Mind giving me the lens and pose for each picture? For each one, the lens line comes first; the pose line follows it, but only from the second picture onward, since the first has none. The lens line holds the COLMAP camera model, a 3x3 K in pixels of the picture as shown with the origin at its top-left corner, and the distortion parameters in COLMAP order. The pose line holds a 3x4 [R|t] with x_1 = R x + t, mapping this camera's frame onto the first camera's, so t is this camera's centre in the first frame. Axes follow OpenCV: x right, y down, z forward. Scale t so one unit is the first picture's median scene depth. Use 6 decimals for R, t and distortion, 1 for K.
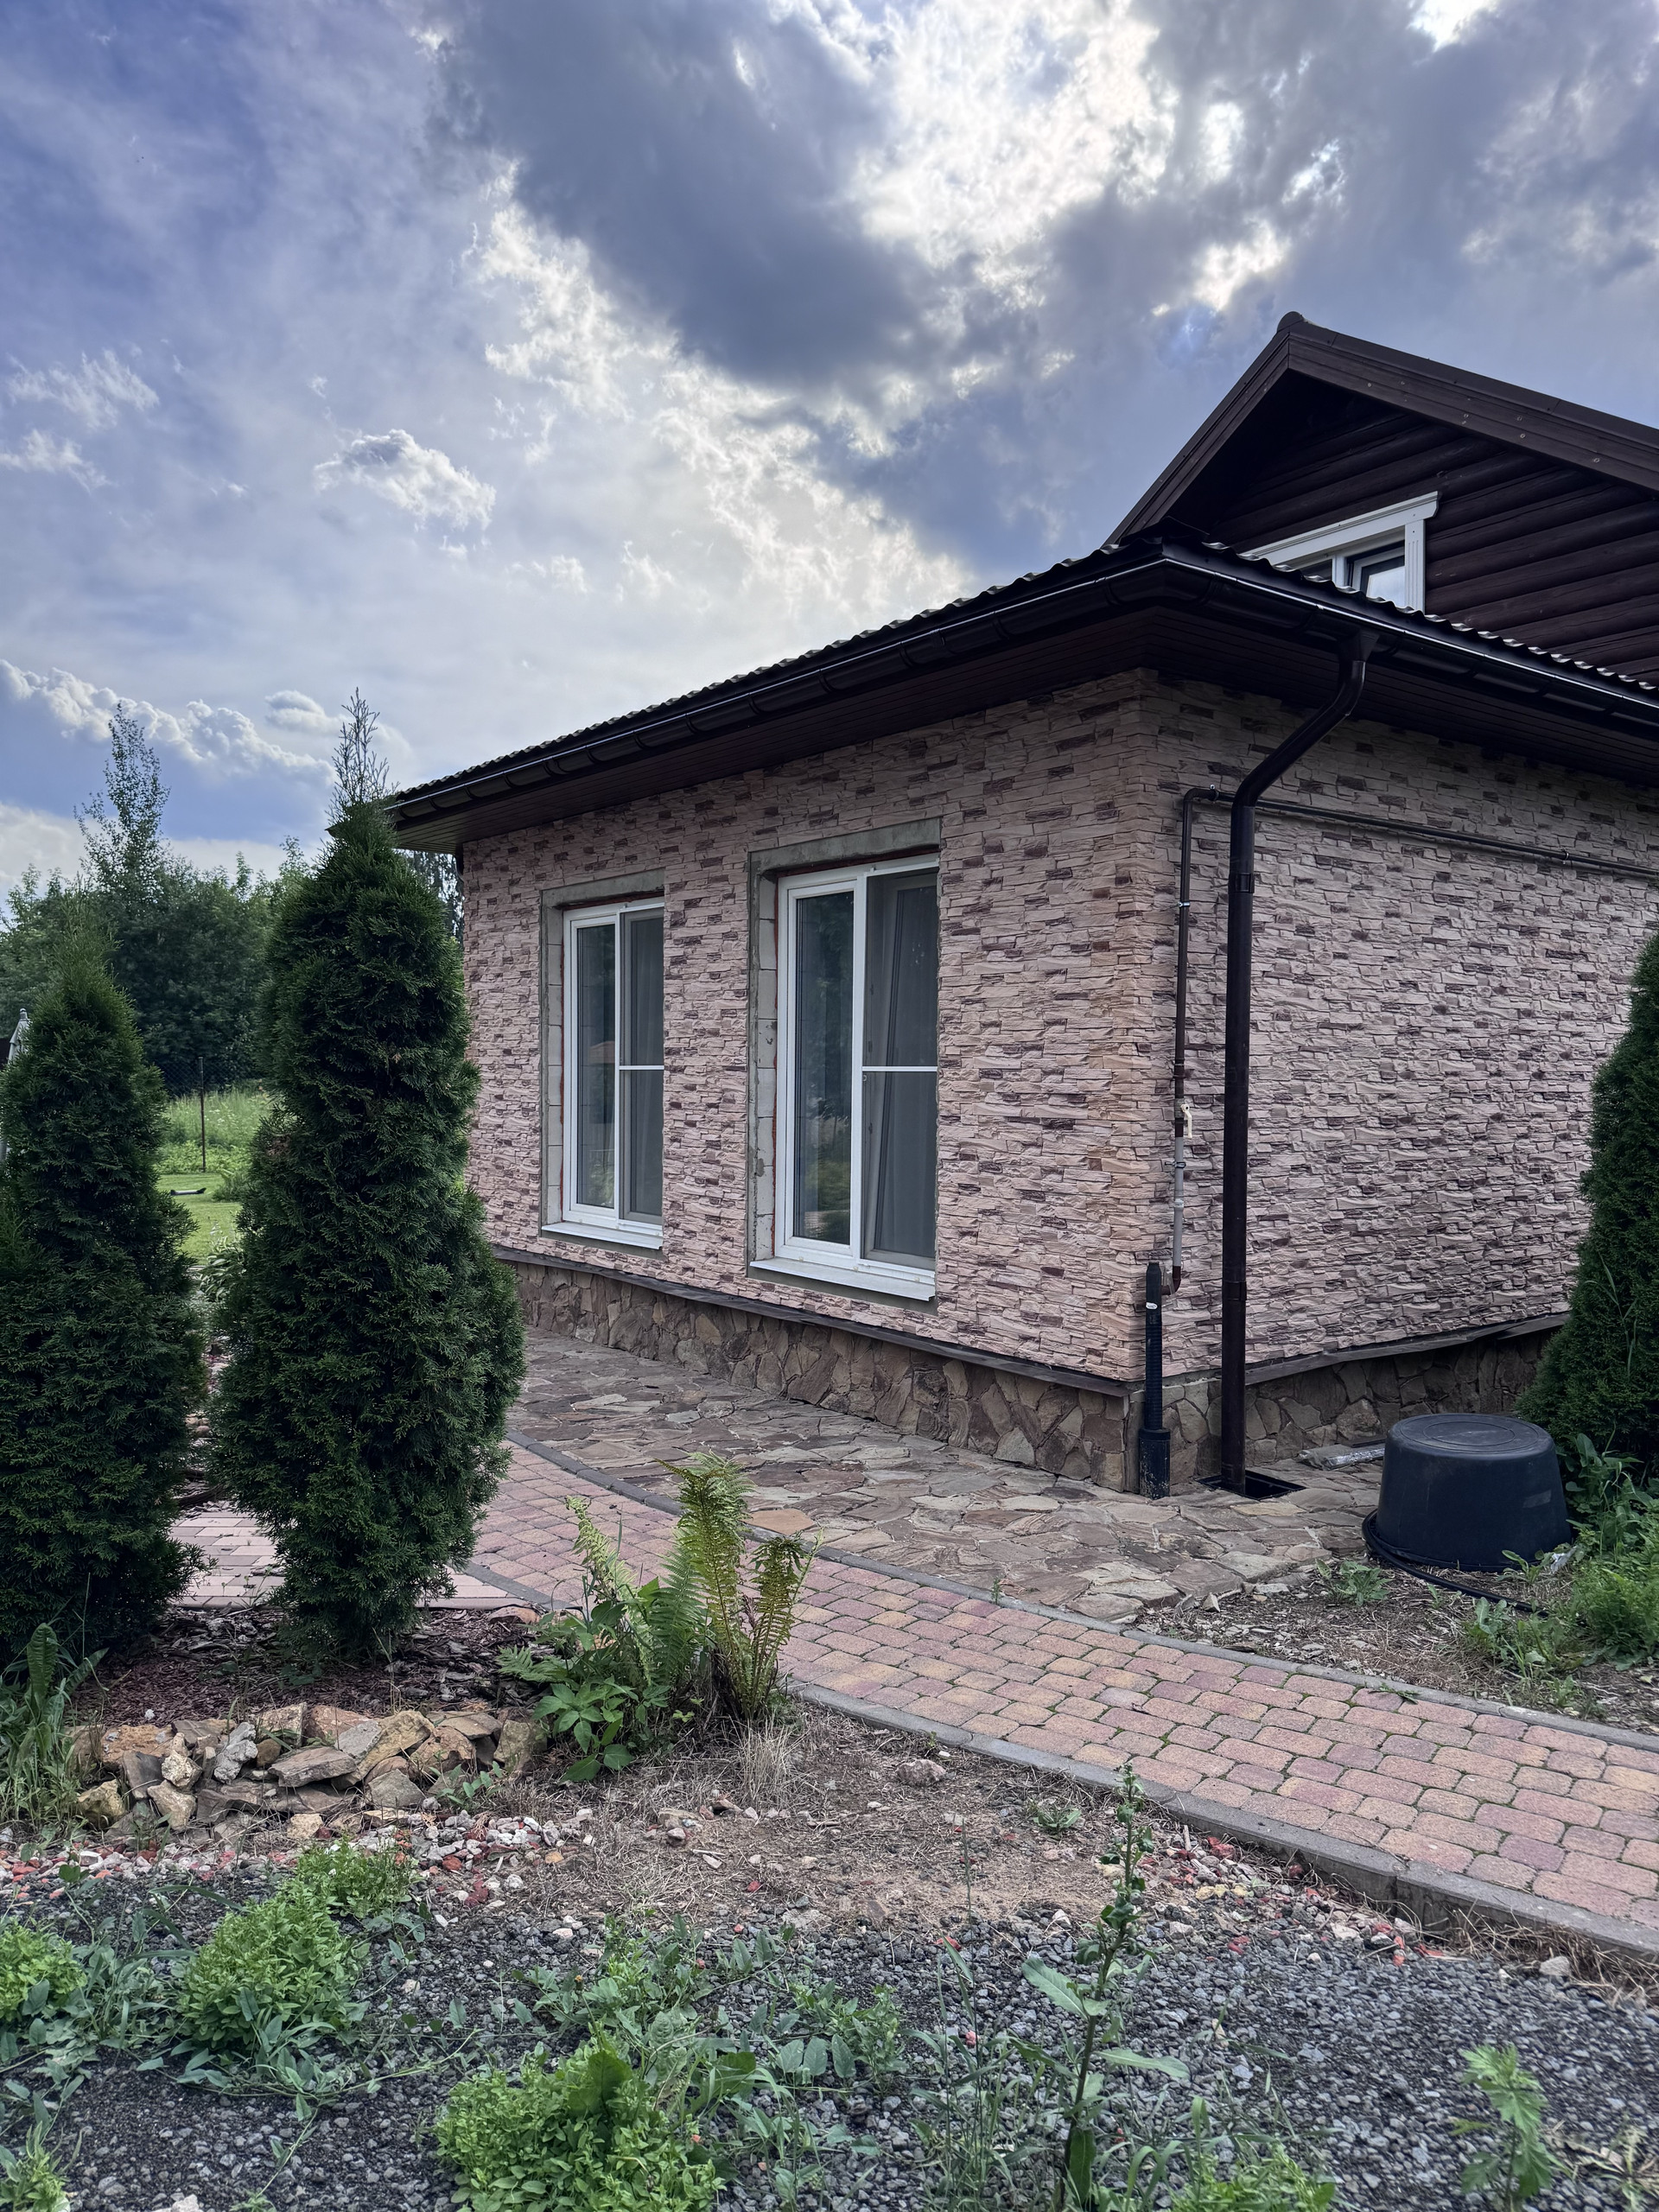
lens RADIAL K [[1569.0, 0, 826.7], [0, 1569.0, 1108.9], [0, 0, 1]] dist [0.040670, -0.057890]
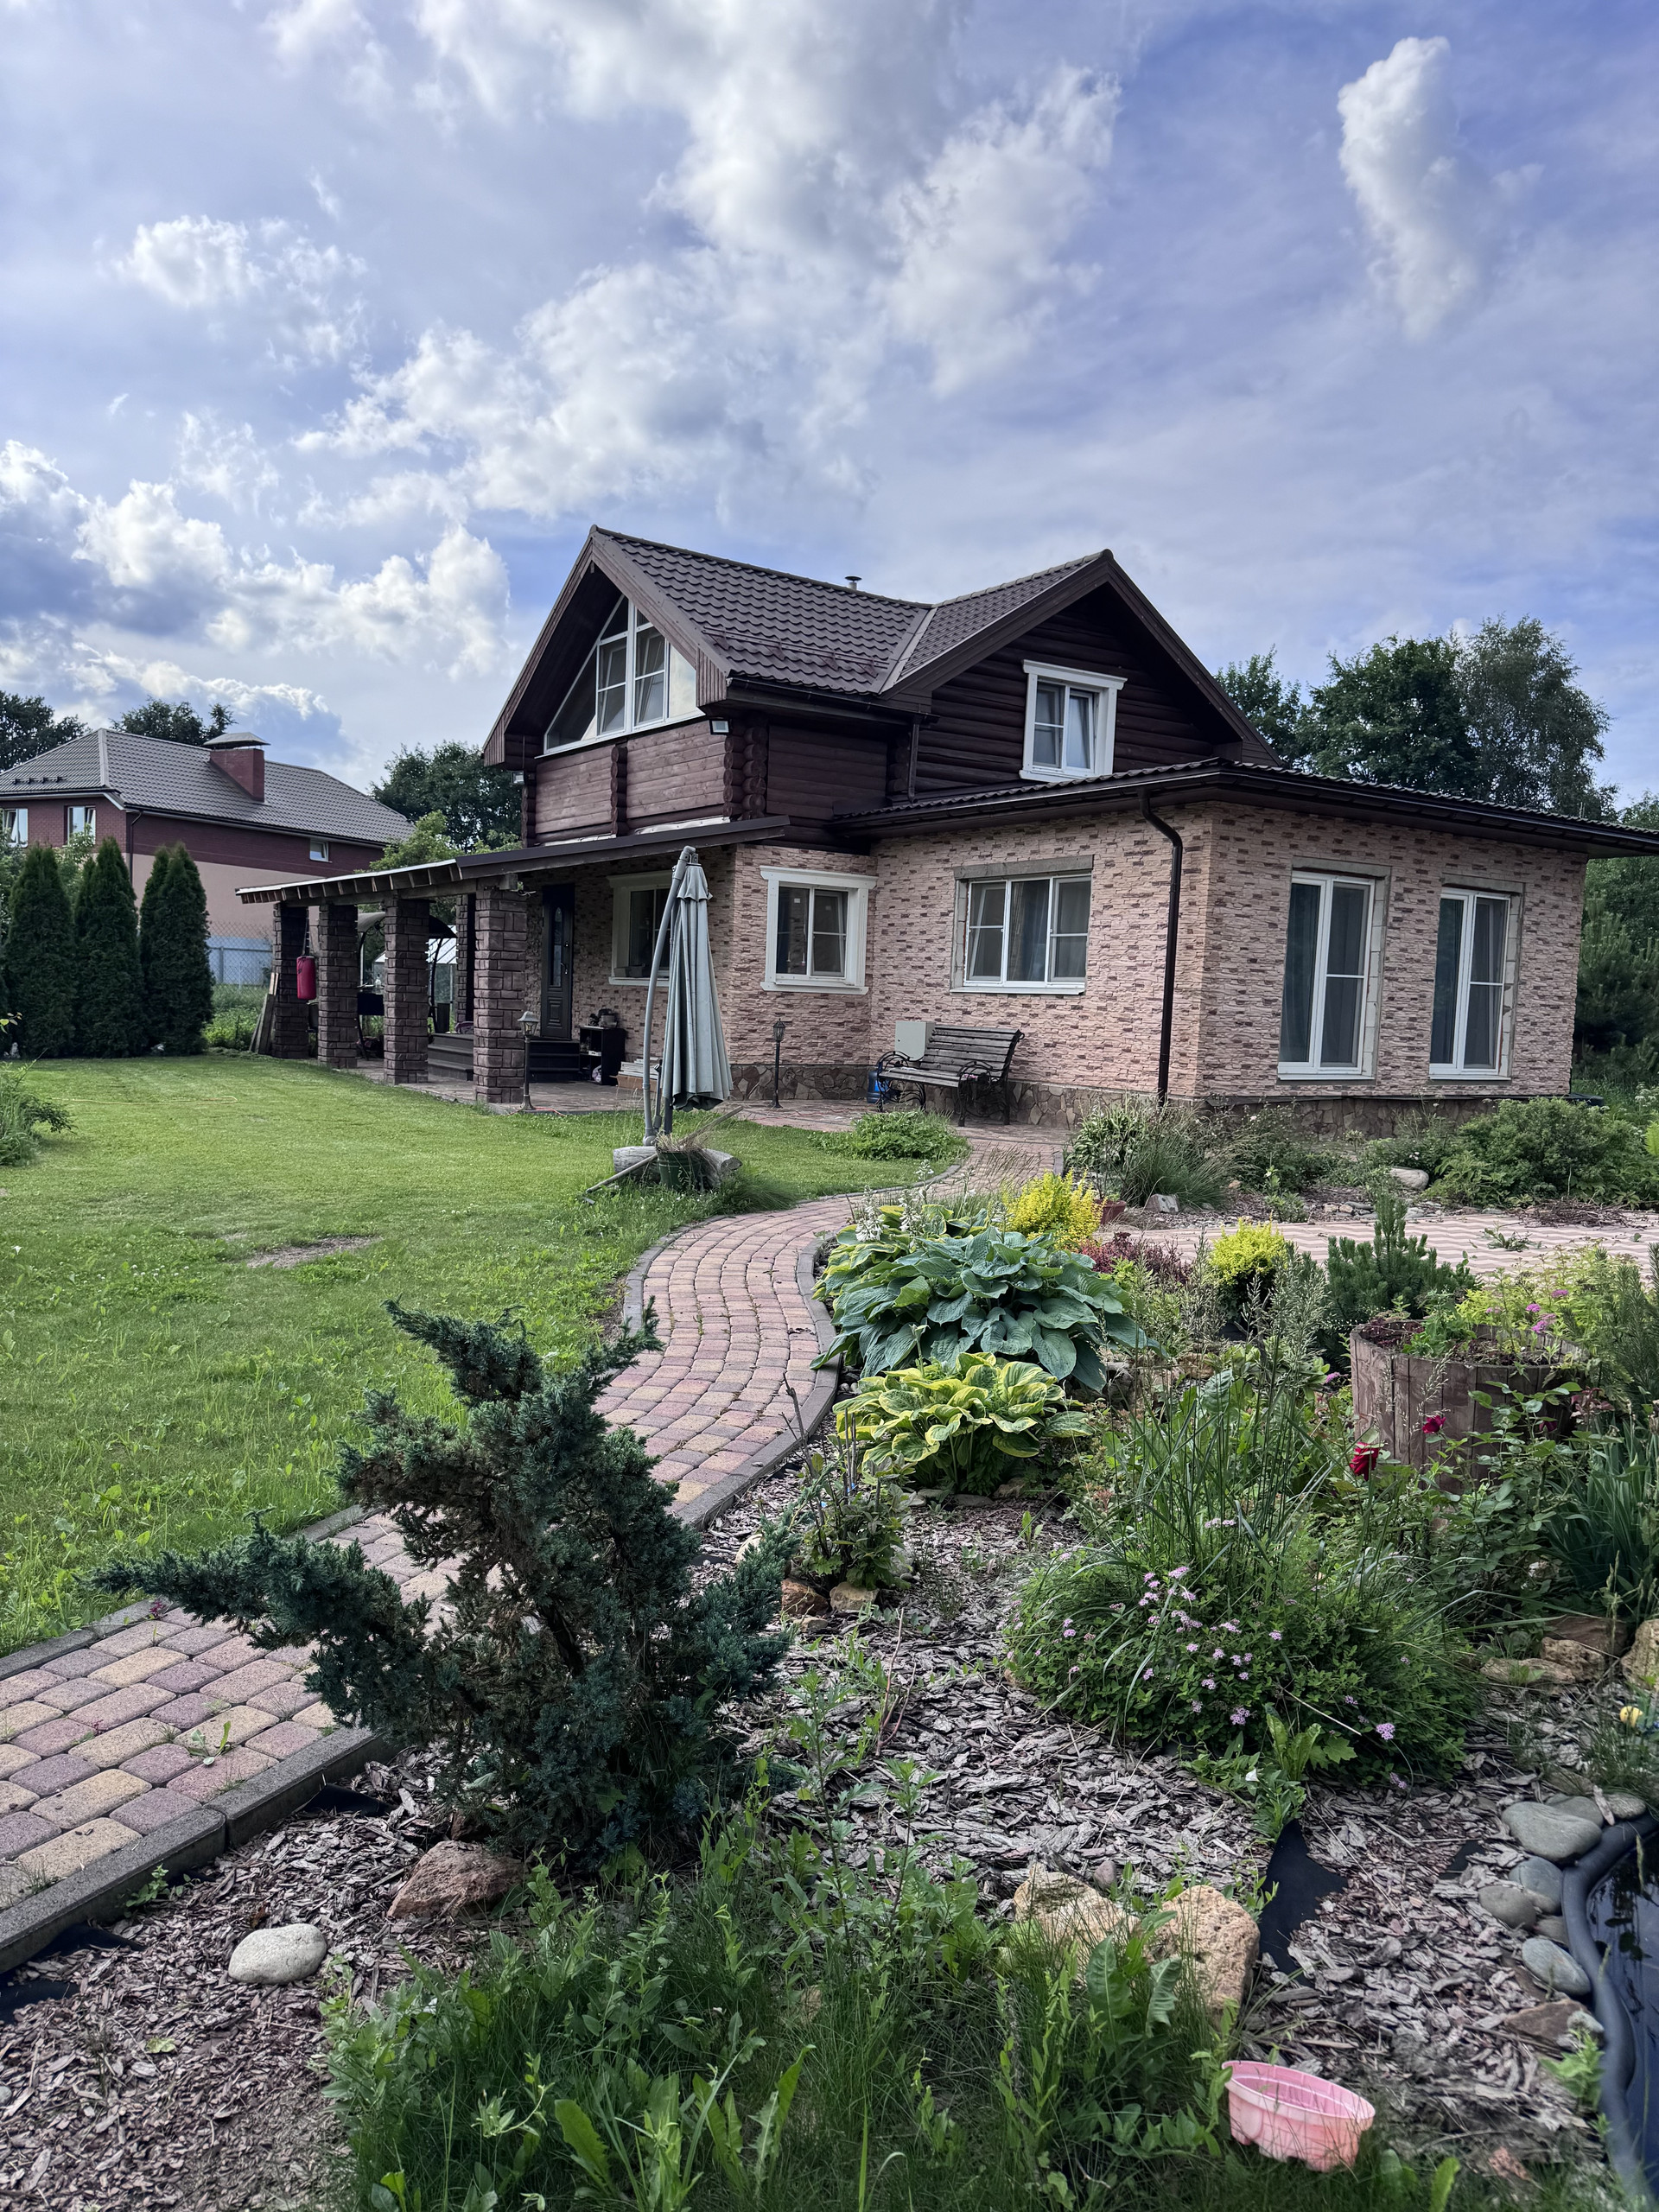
lens RADIAL K [[1569.0, 0, 826.4], [0, 1569.0, 1107.7], [0, 0, 1]] dist [0.040670, -0.057890]
pose [[0.057143, -0.071171, 0.995826, -1.987340], [-0.006576, 0.997407, 0.071661, -0.002950], [-0.998344, -0.010643, 0.056527, 1.560562]]
